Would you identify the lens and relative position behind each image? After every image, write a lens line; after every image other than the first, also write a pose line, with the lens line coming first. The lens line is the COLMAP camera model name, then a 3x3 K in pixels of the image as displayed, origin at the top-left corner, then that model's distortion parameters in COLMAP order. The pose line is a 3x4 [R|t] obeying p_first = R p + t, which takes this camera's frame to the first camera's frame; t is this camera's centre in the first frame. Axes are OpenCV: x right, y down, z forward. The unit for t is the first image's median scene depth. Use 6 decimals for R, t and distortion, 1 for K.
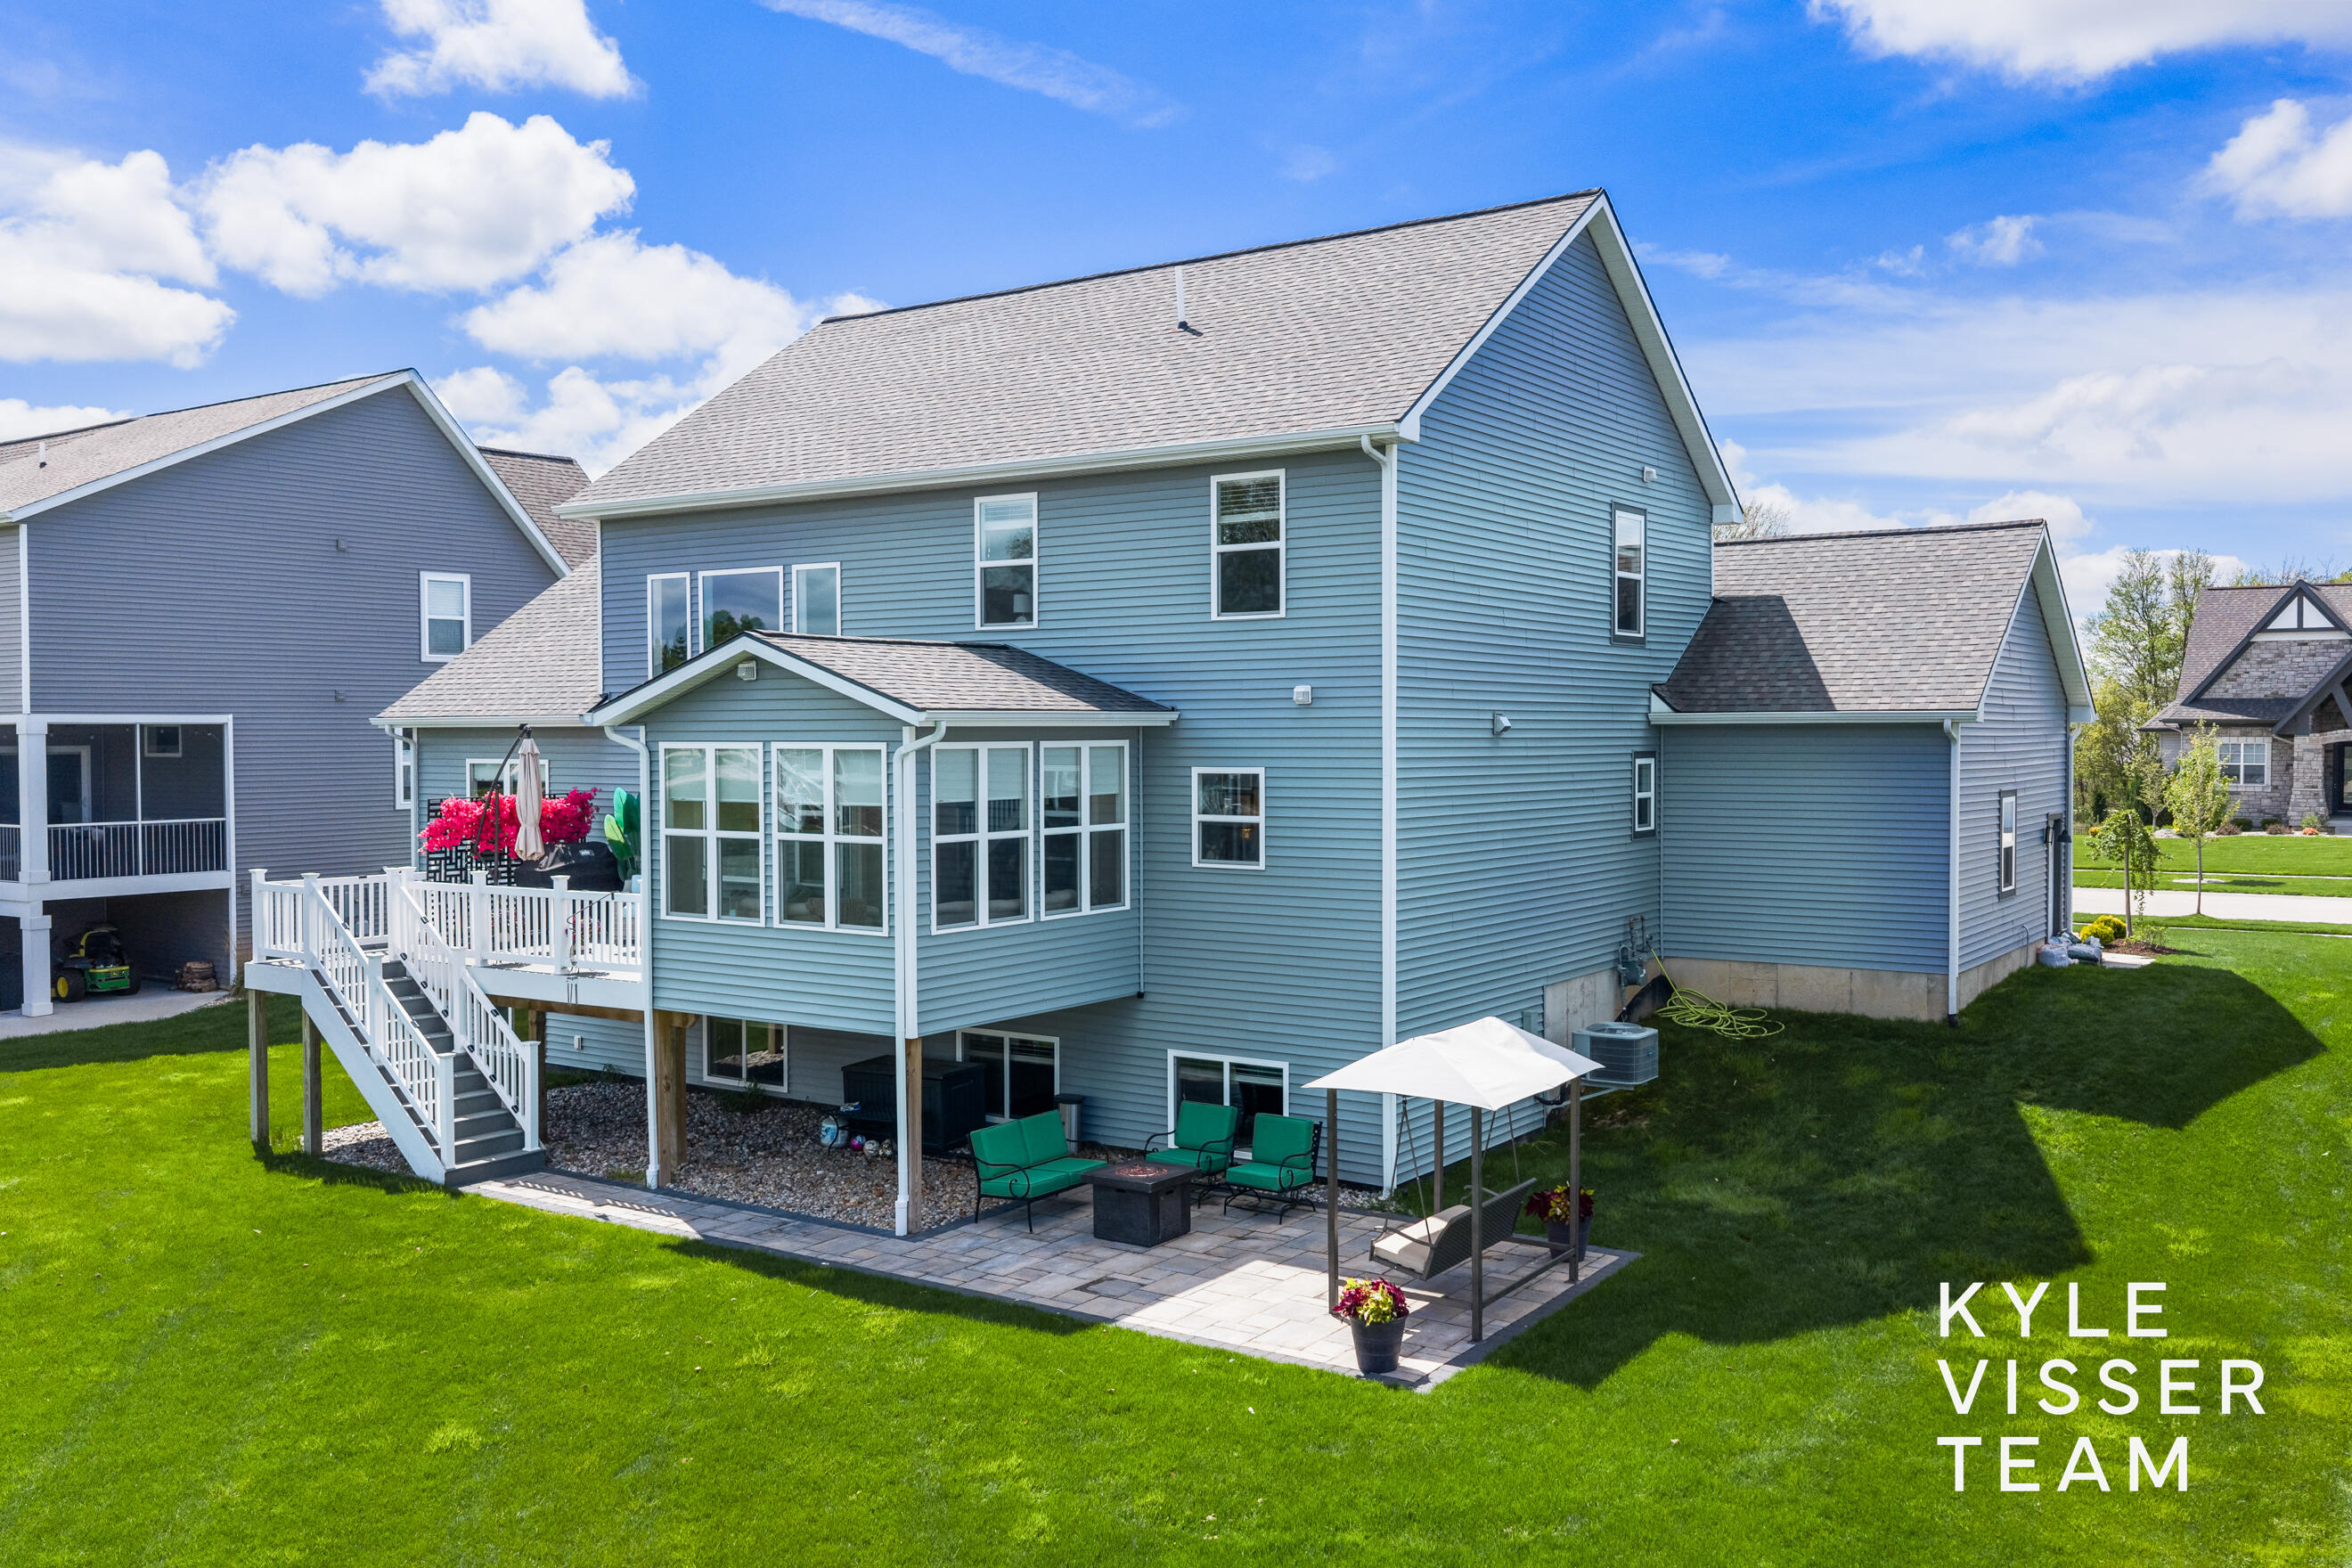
lens RADIAL K [[1960.8, 0, 1176.0], [0, 1960.8, 784.0], [0, 0, 1]] dist [0.048067, -0.088596]
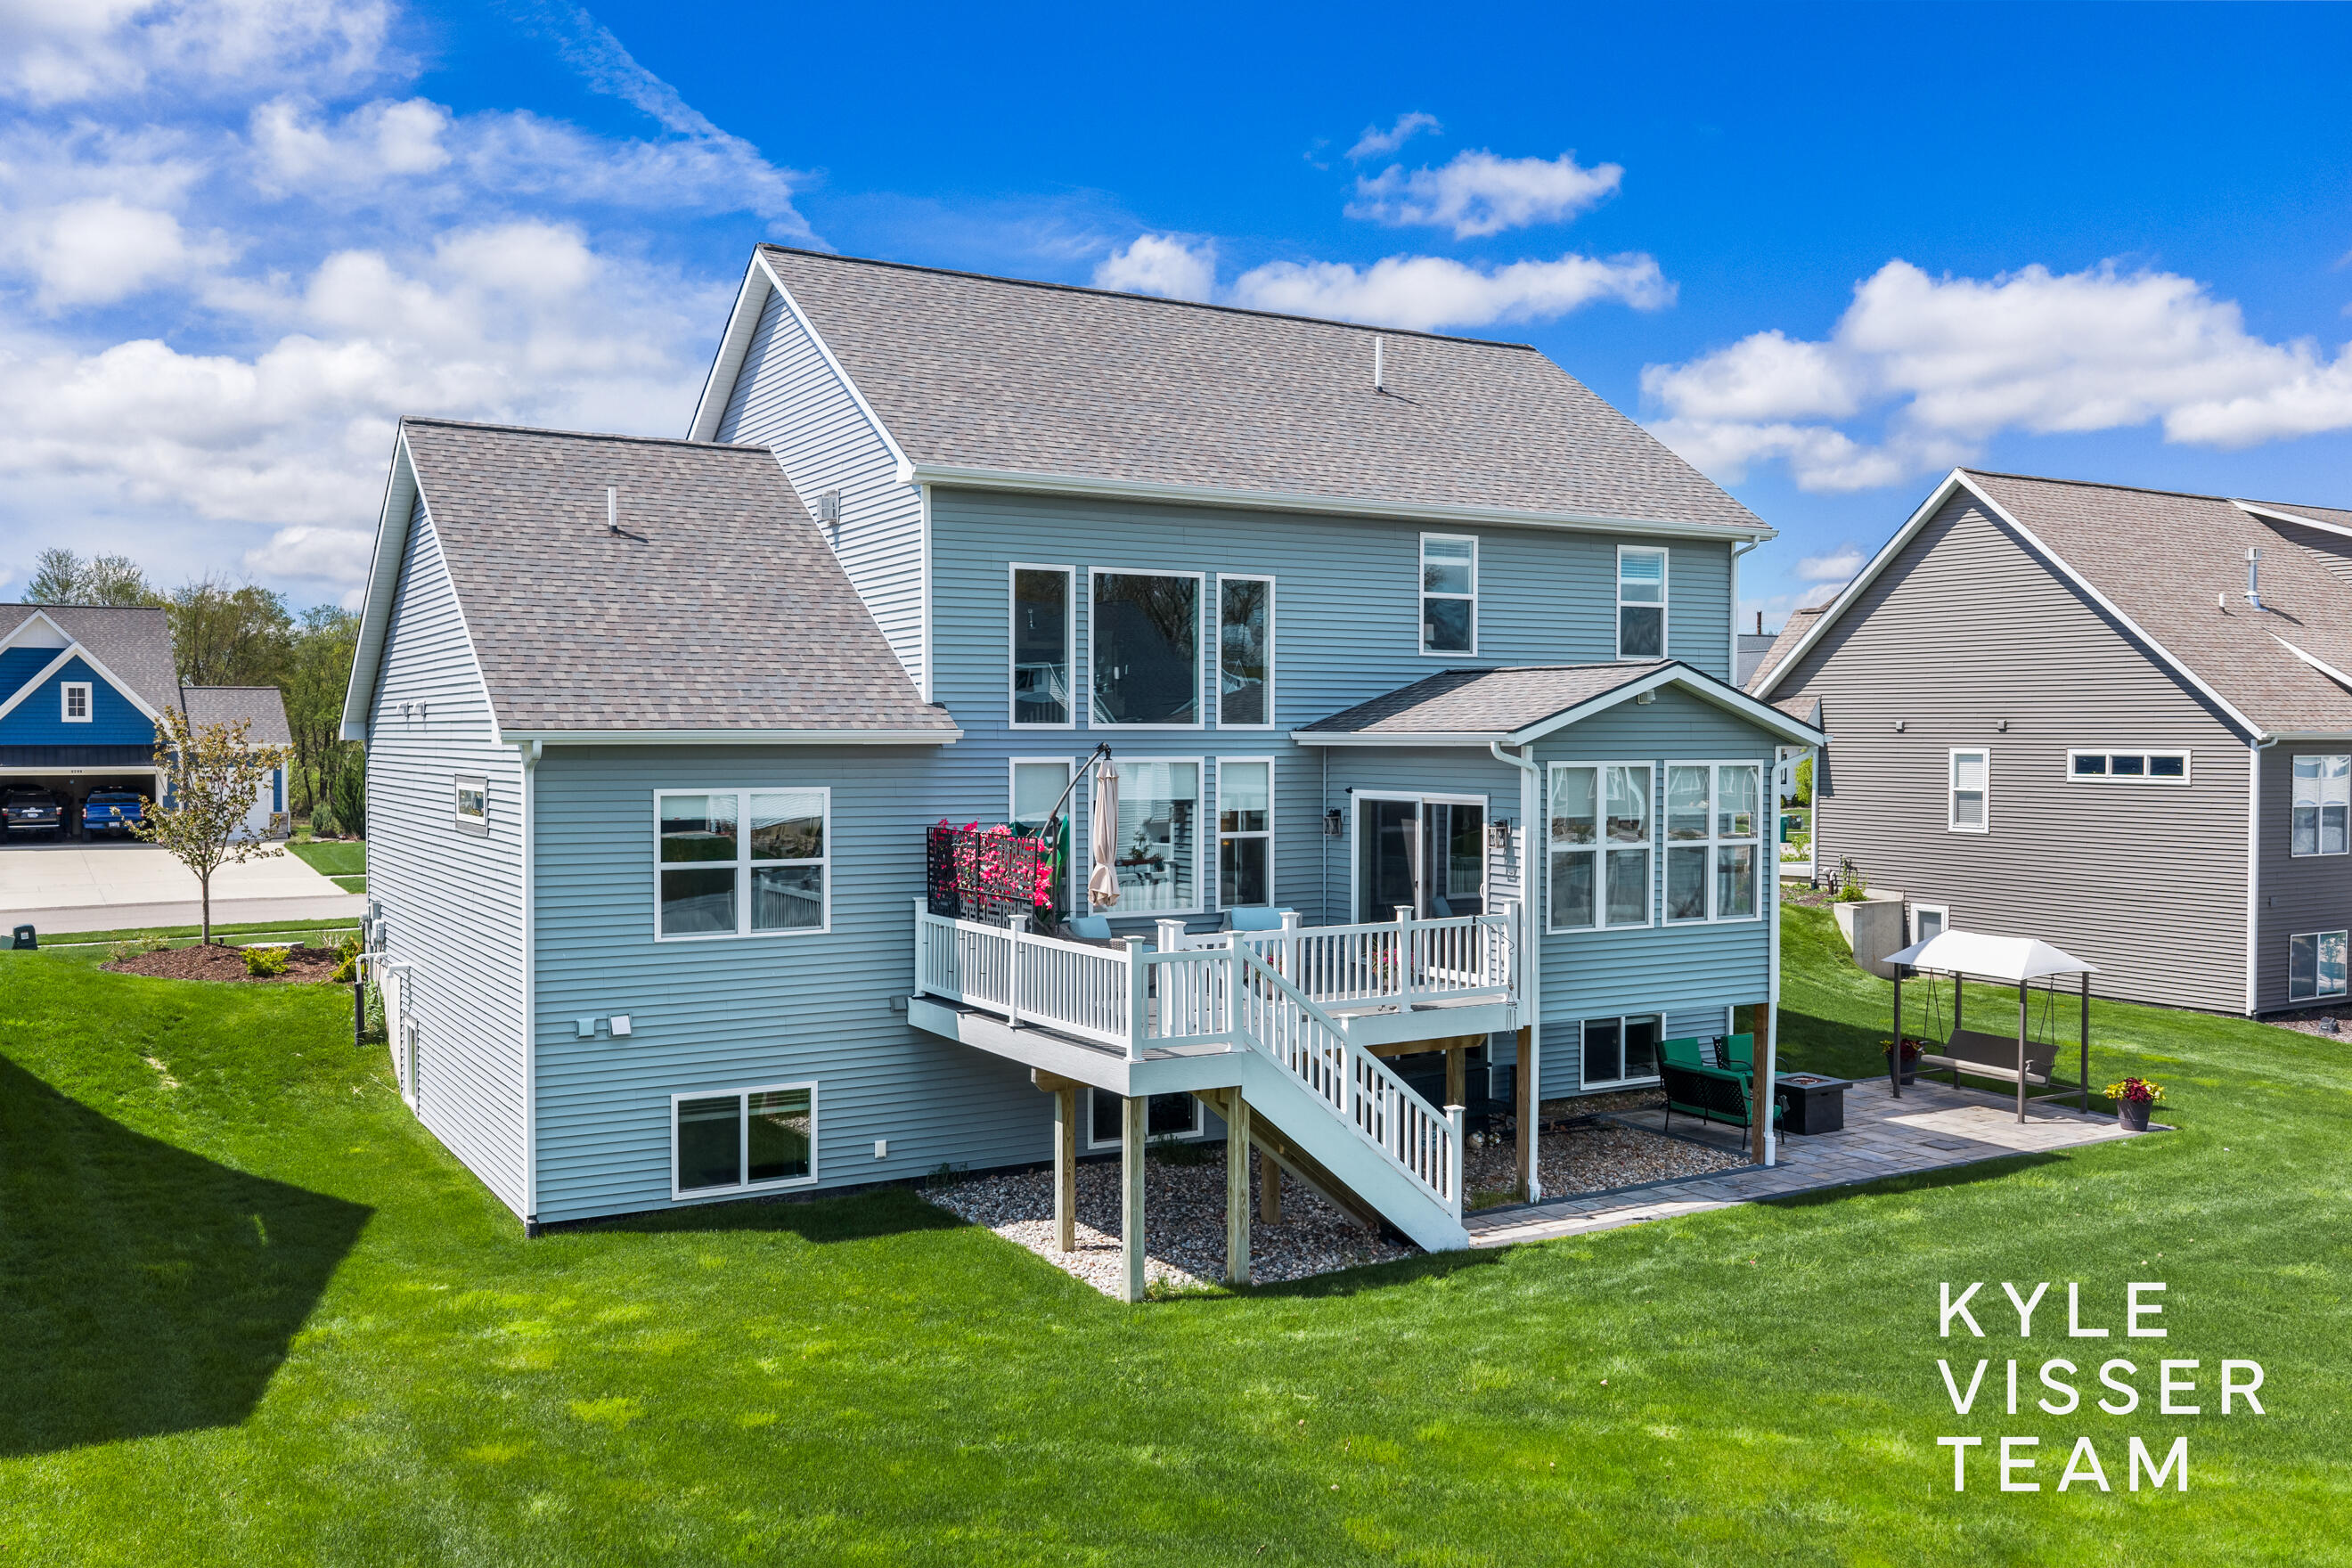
lens RADIAL K [[1960.8, 0, 1176.0], [0, 1960.8, 784.0], [0, 0, 1]] dist [0.048067, -0.088596]
pose [[0.420147, -0.020685, 0.907220, -1.277581], [0.022957, 0.999662, 0.012161, -0.026818], [-0.907166, 0.015718, 0.420480, 0.752129]]
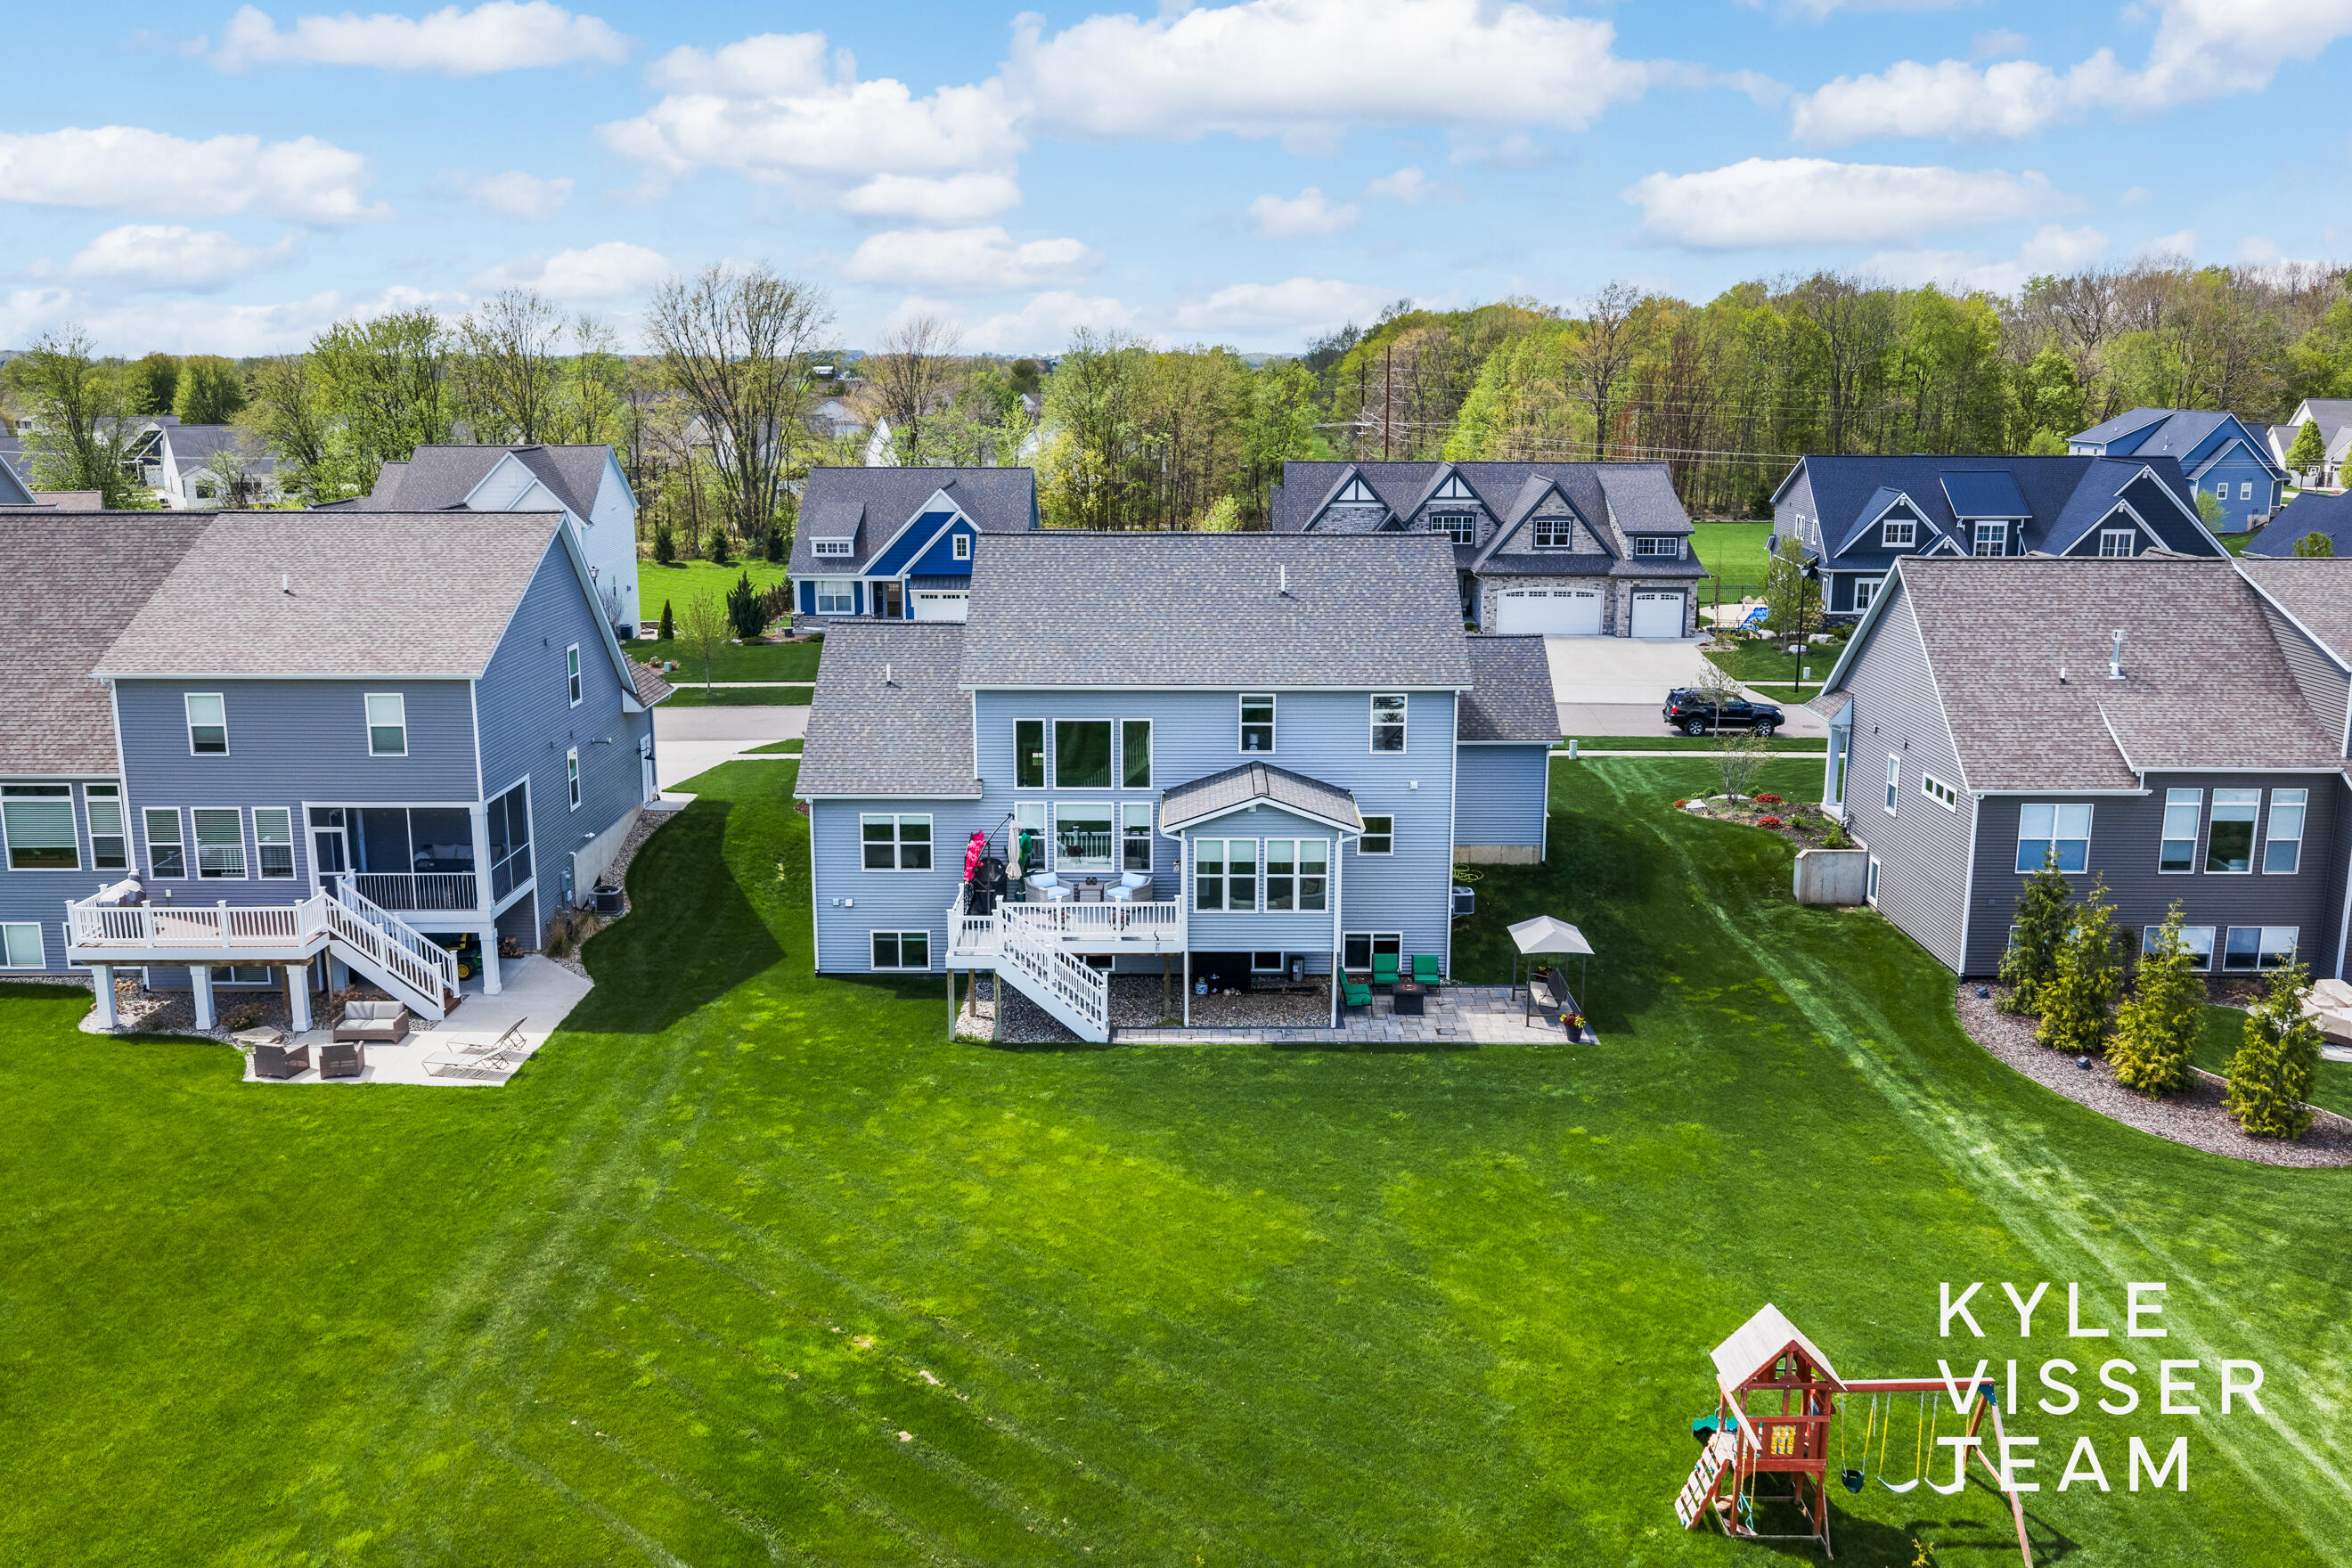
lens RADIAL K [[1960.8, 0, 1176.0], [0, 1960.8, 784.0], [0, 0, 1]] dist [0.048067, -0.088596]
pose [[0.825193, -0.116390, 0.552729, -1.530081], [0.013662, 0.982367, 0.186463, -0.506110], [-0.564685, -0.146316, 0.812233, -0.816908]]
